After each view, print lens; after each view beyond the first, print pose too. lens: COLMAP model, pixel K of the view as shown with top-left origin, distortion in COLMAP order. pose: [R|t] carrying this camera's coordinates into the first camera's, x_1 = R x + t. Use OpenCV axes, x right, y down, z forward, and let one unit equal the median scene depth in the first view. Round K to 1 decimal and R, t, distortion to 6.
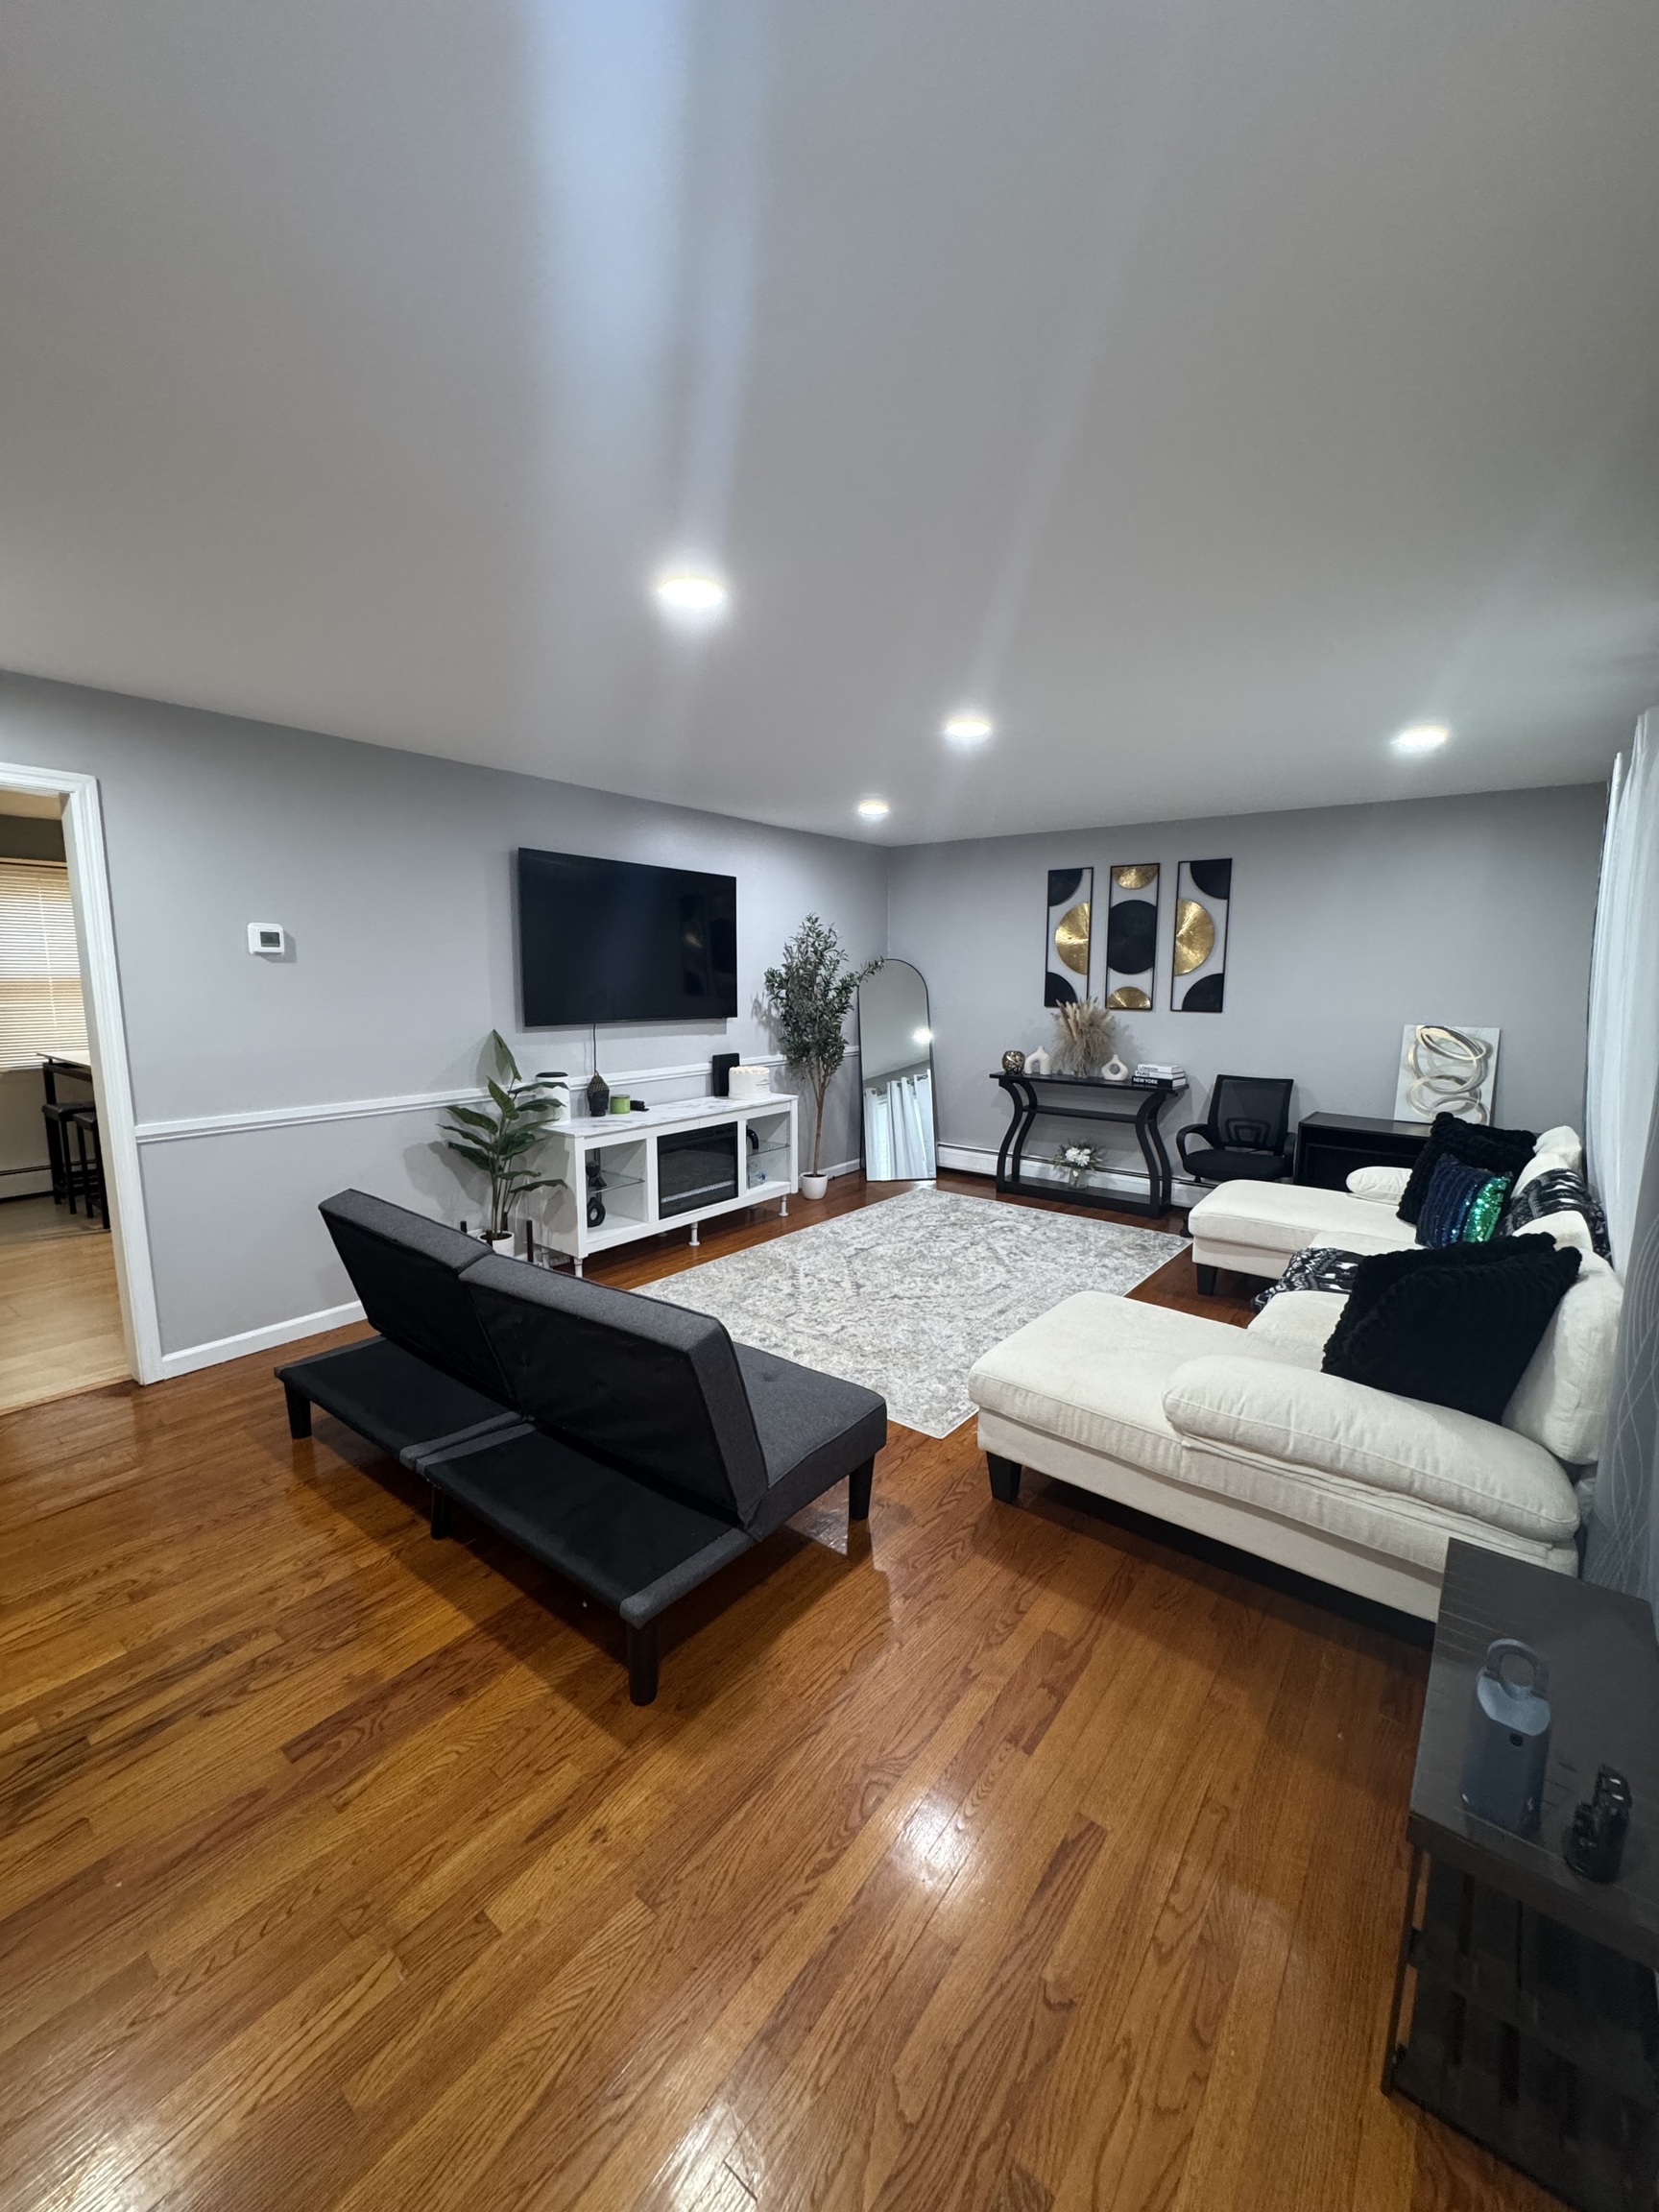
lens RADIAL K [[890.0, 0, 830.2], [0, 890.0, 1101.8], [0, 0, 1]] dist [0.002904, 0.000134]
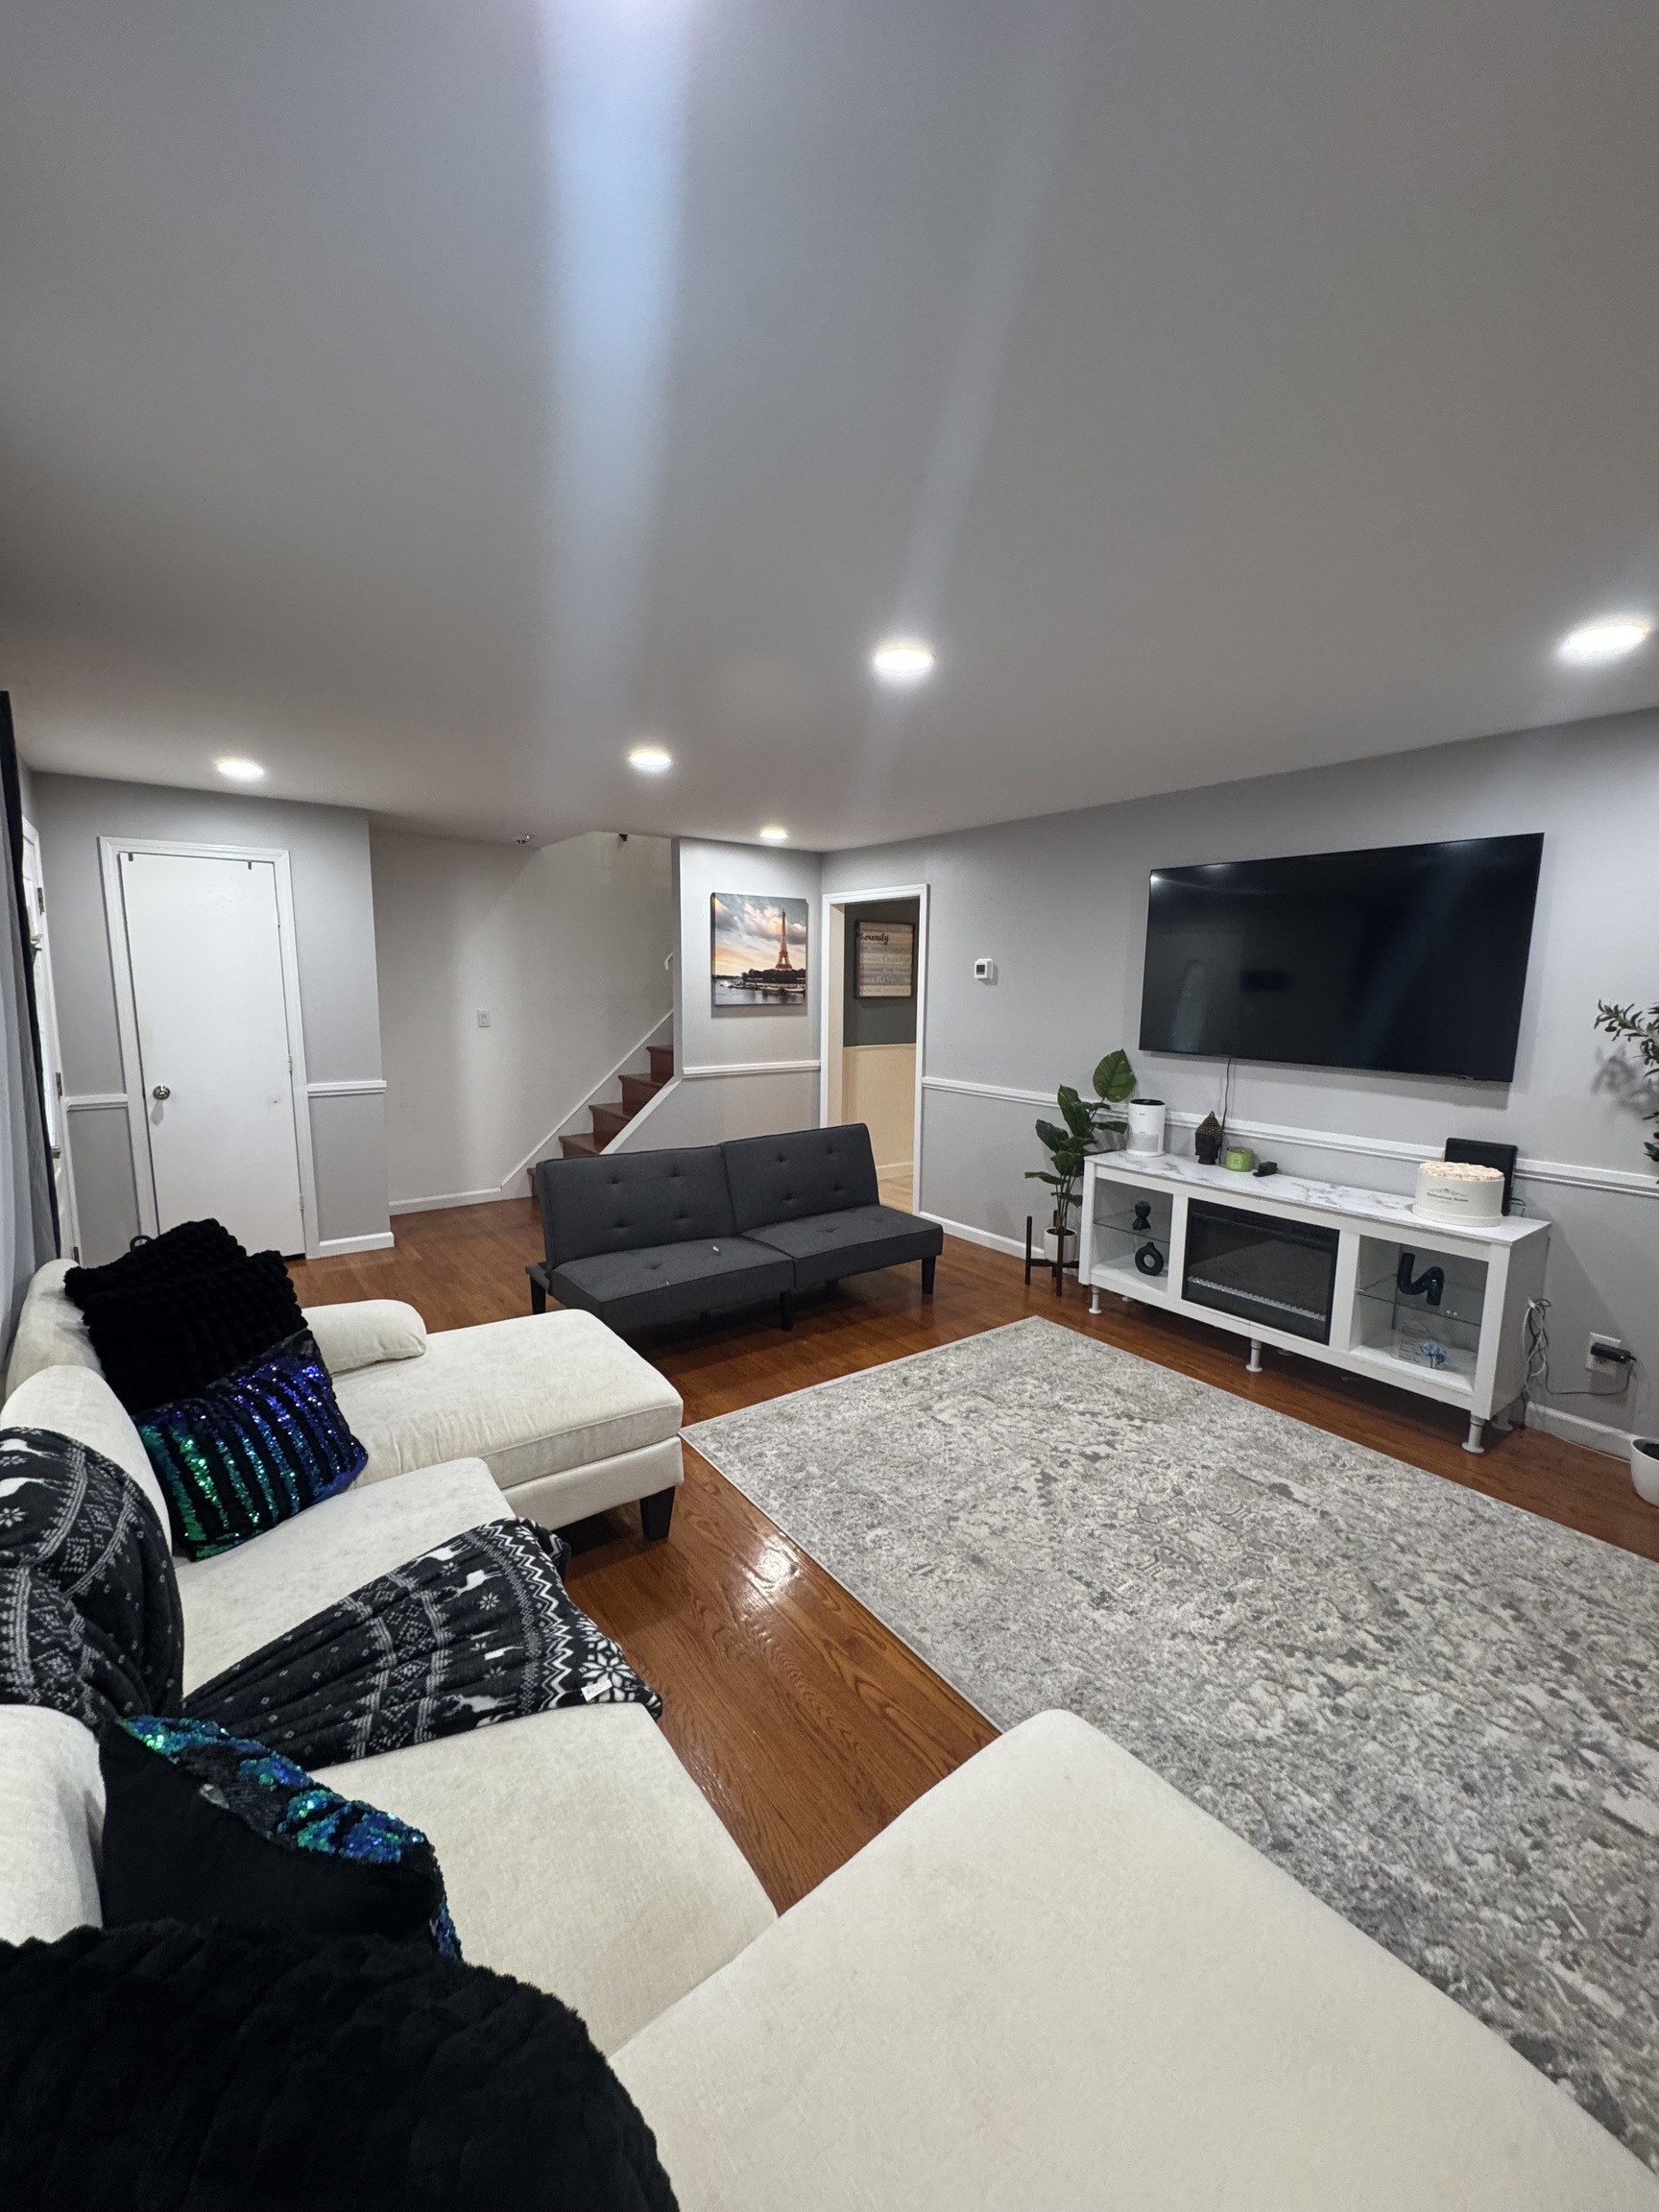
lens RADIAL K [[890.0, 0, 831.6], [0, 890.0, 1106.4], [0, 0, 1]] dist [0.002904, 0.000134]
pose [[-0.277256, 0.122606, -0.952941, 0.650647], [-0.157245, 0.972661, 0.170893, -0.127454], [0.947841, 0.197226, -0.250397, 0.861804]]
